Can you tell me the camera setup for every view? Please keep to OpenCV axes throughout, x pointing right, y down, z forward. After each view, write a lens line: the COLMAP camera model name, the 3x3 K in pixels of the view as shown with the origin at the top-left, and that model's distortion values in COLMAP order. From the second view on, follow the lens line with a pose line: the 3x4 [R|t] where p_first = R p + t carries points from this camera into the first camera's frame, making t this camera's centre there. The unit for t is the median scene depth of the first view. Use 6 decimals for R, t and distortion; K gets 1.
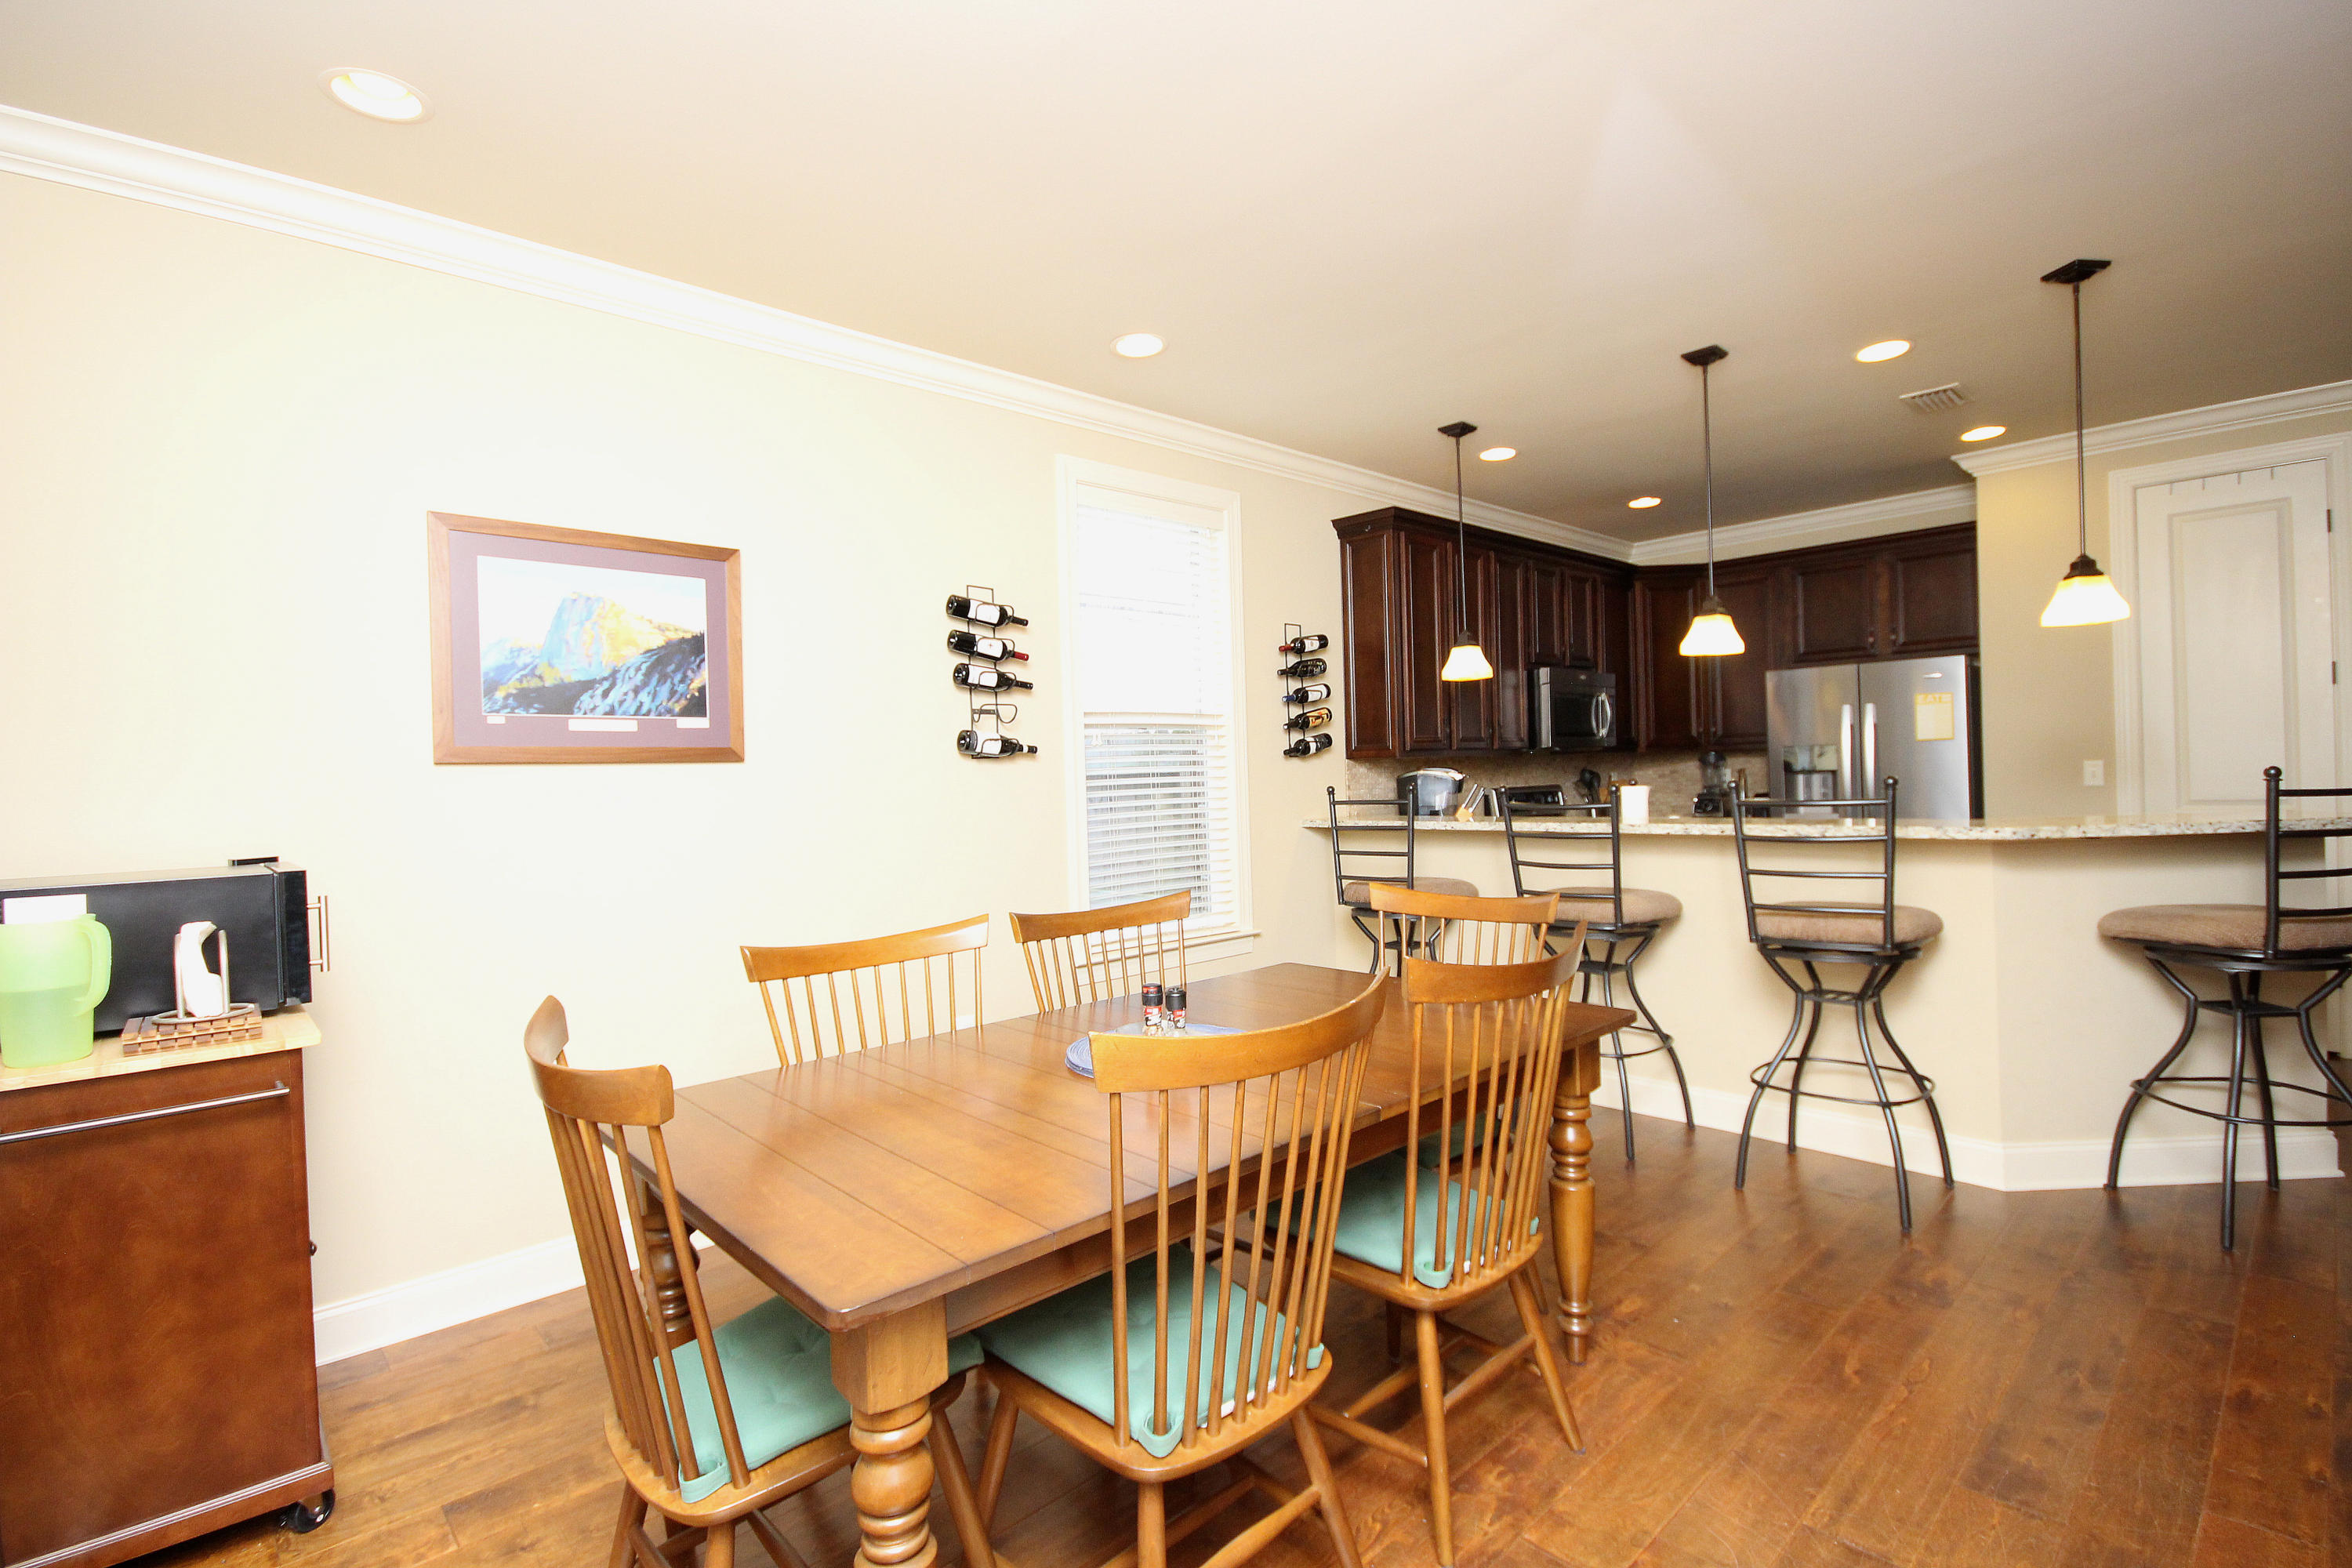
lens RADIAL K [[1095.9, 0, 1231.0], [0, 1095.9, 768.9], [0, 0, 1]] dist [-0.000553, -0.000511]
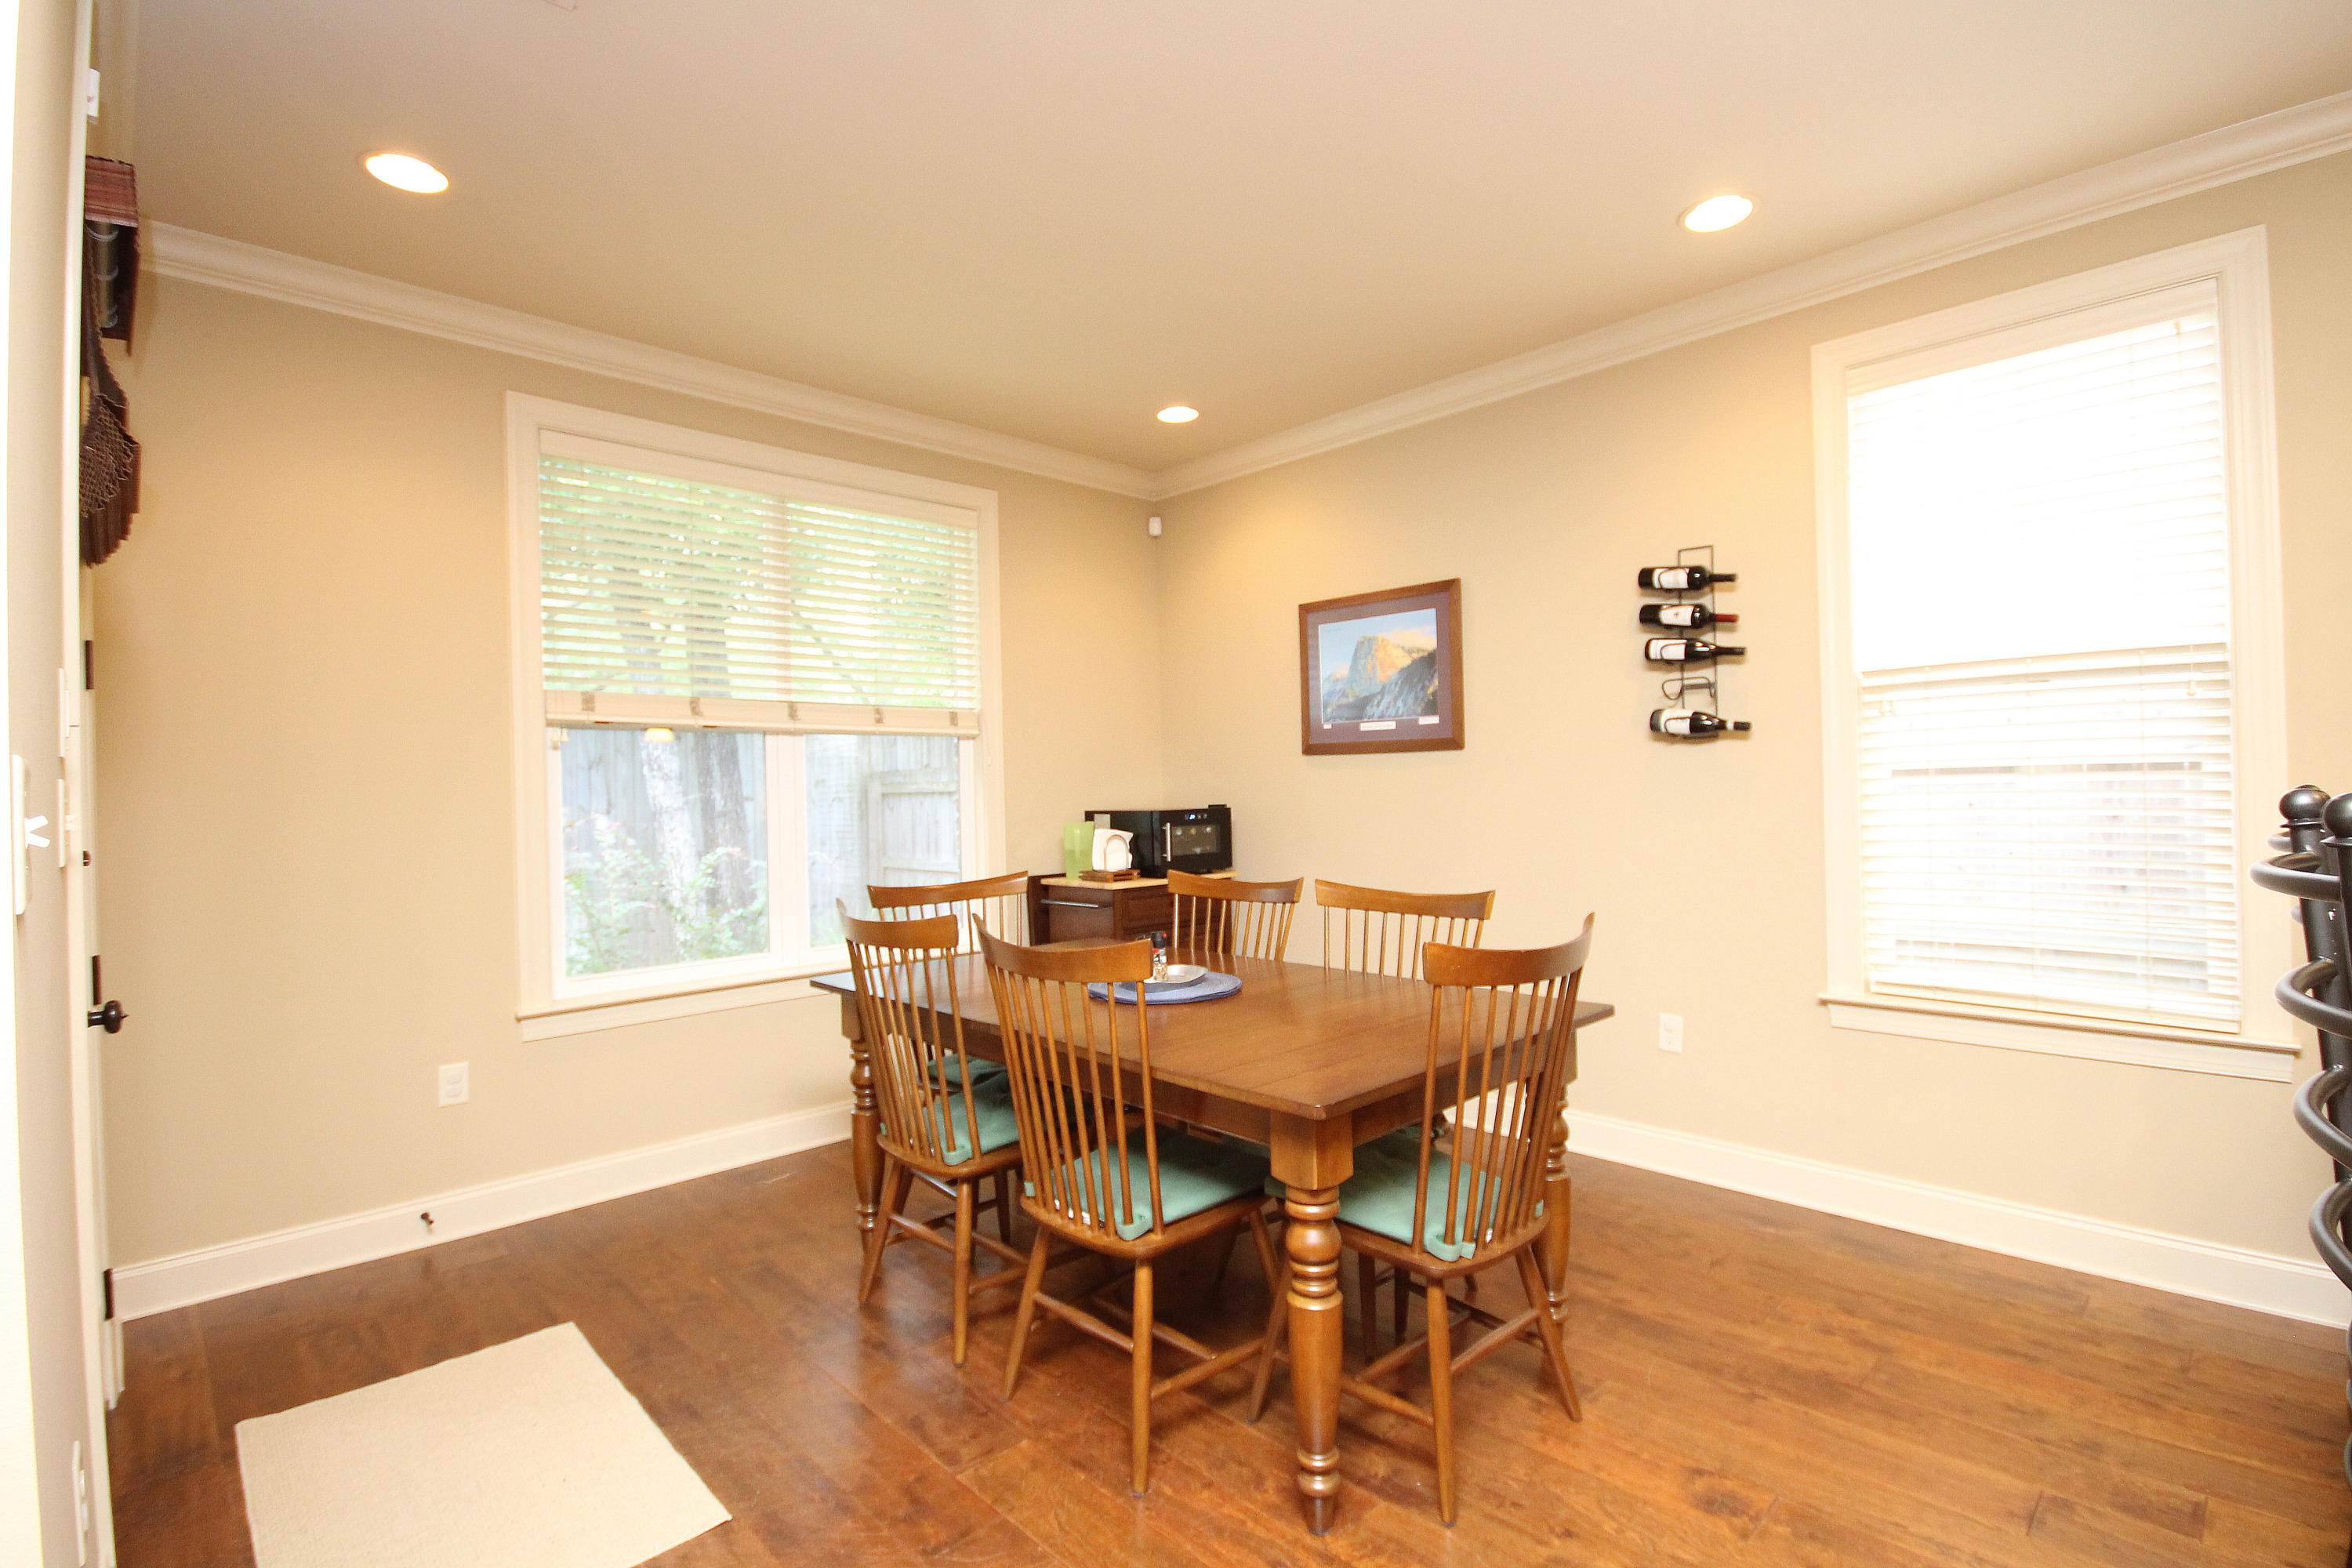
lens RADIAL K [[1095.9, 0, 1174.8], [0, 1095.9, 781.8], [0, 0, 1]] dist [-0.000553, -0.000511]
pose [[-0.012602, 0.027979, -0.999529, 0.693659], [0.023461, 0.999342, 0.027678, -0.009309], [0.999645, -0.023101, -0.013250, 0.592460]]
